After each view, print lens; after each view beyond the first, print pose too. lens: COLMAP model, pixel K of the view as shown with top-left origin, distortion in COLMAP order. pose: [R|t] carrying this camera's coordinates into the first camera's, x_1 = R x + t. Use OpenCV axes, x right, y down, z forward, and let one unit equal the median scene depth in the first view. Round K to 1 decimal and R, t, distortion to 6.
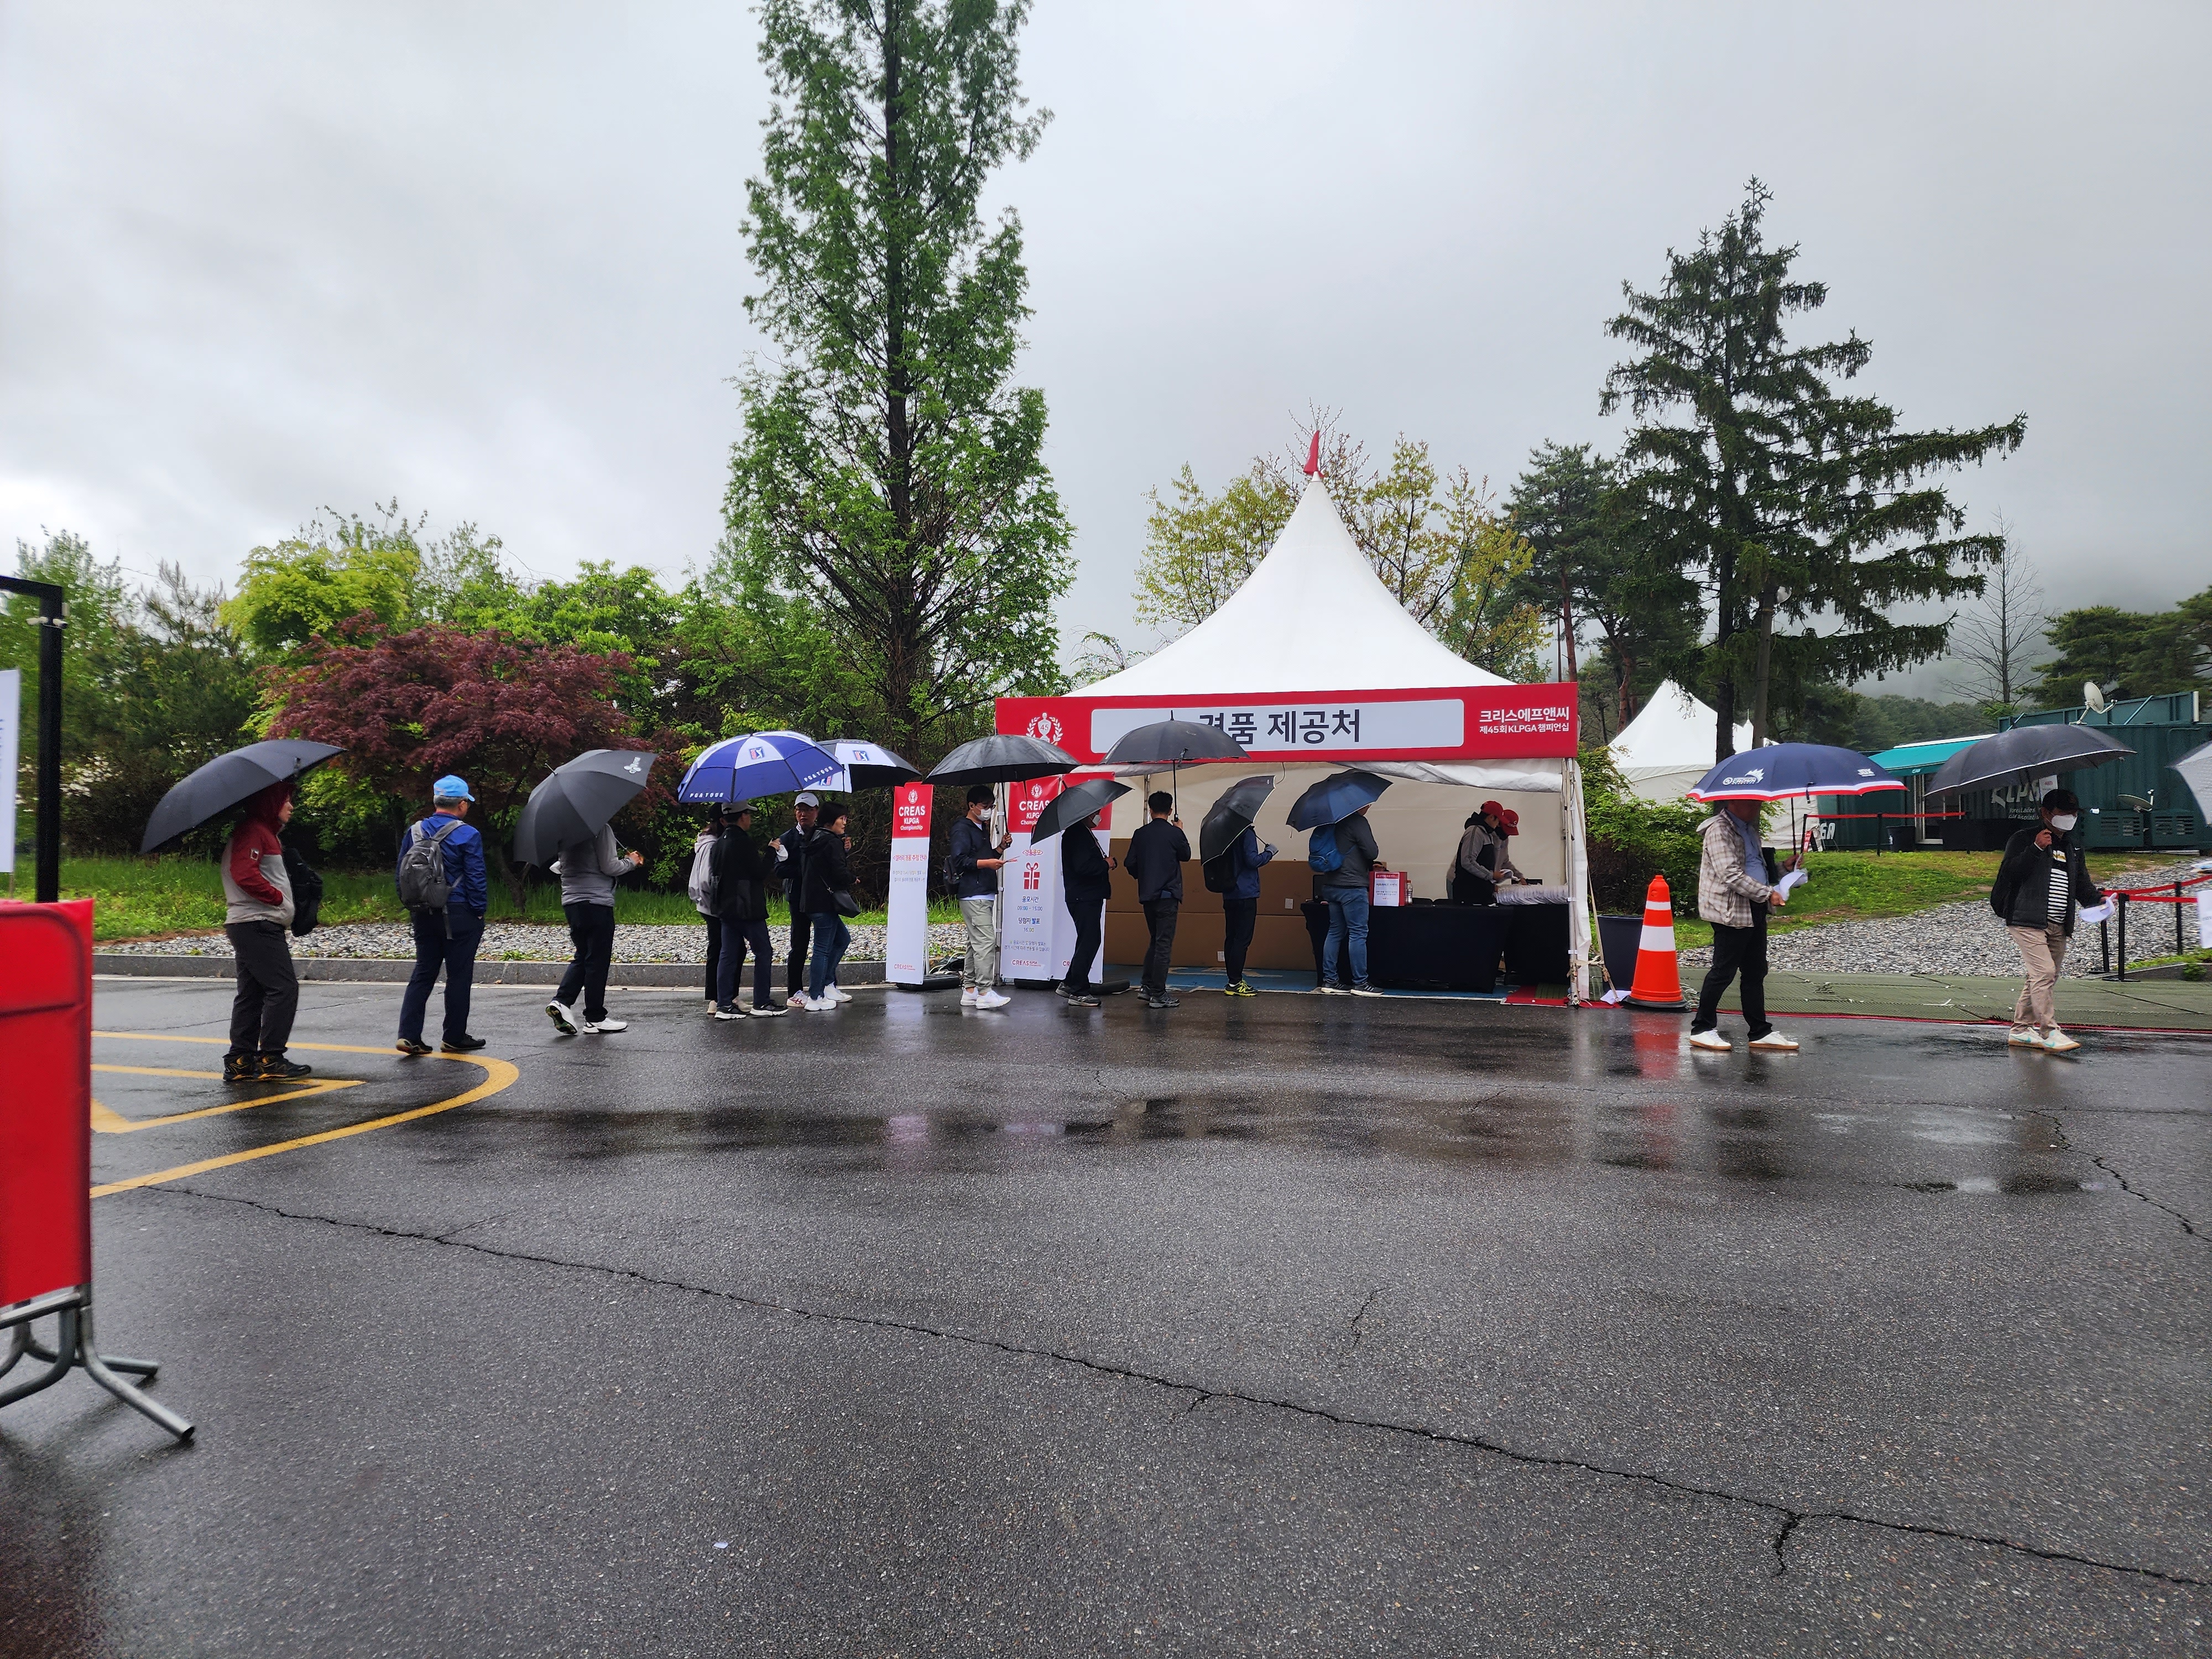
lens RADIAL K [[1485.6, 0, 1029.2], [0, 1485.6, 846.8], [0, 0, 1]] dist [0.082796, -0.060361]
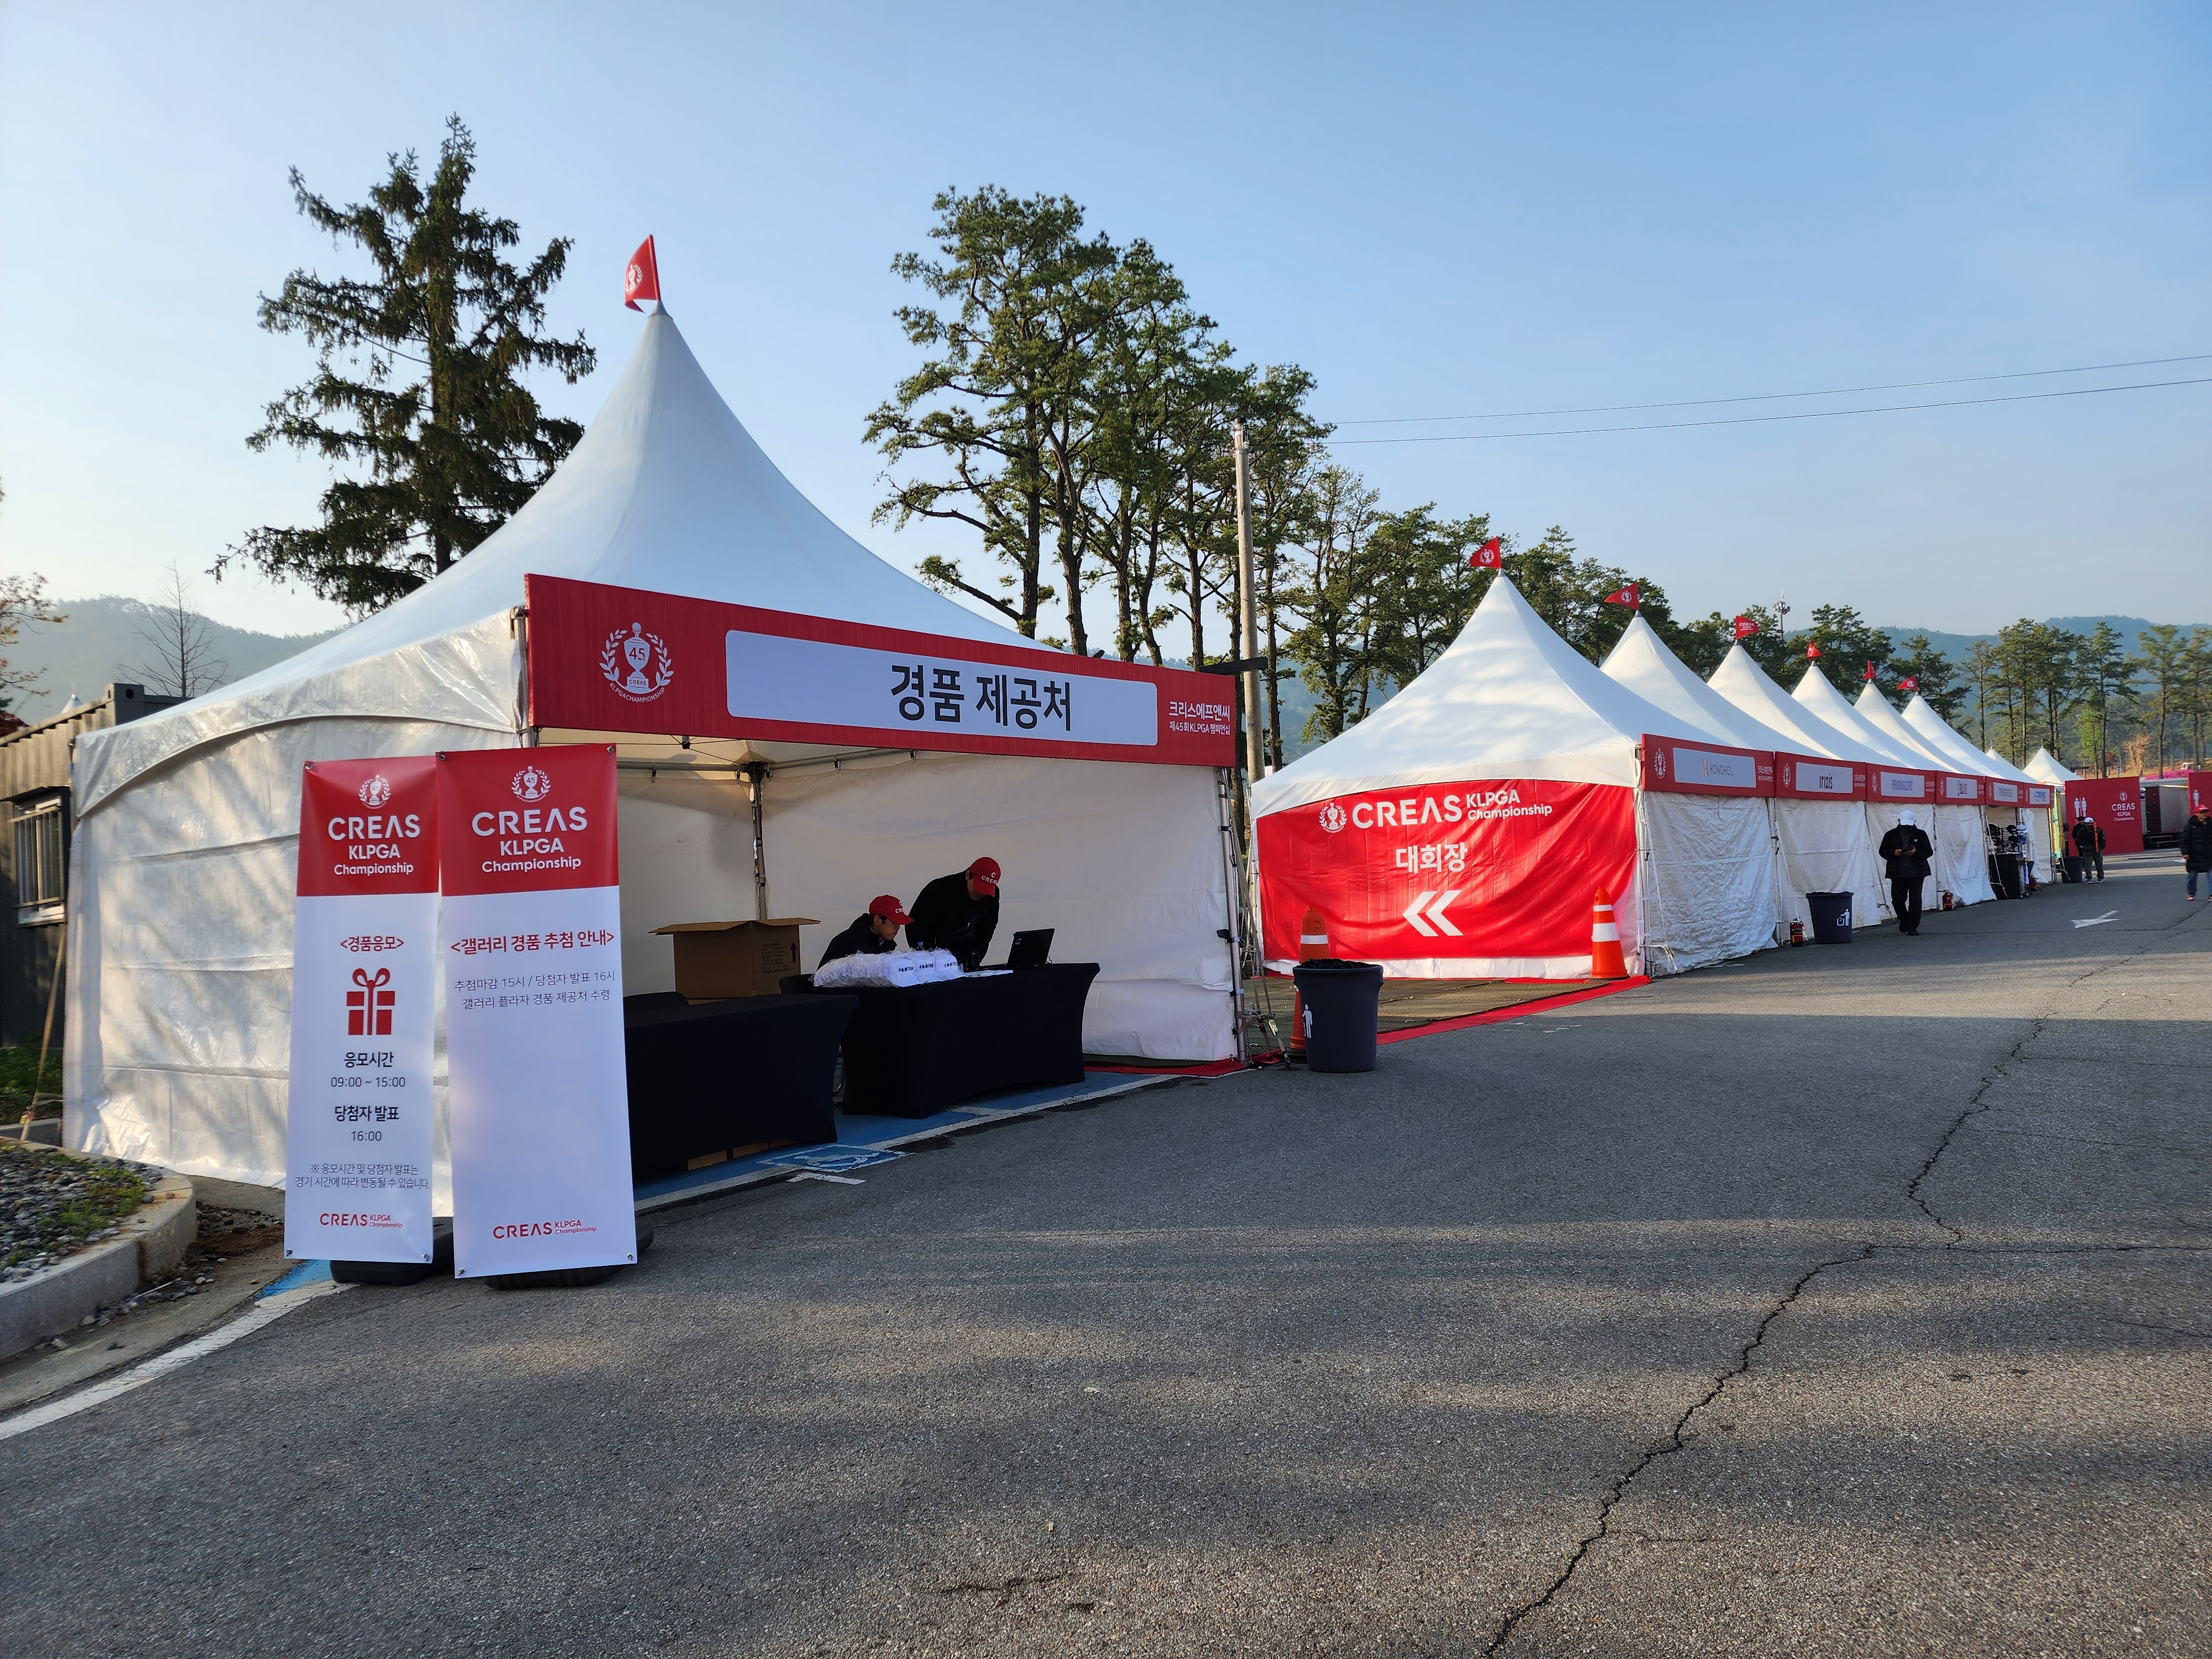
lens RADIAL K [[1485.6, 0, 1112.1], [0, 1485.6, 839.0], [0, 0, 1]] dist [0.082796, -0.060361]
pose [[0.302346, 0.002021, 0.953196, -0.166619], [0.050075, 0.998583, -0.018000, -0.003626], [-0.951882, 0.053174, 0.301816, 0.318486]]
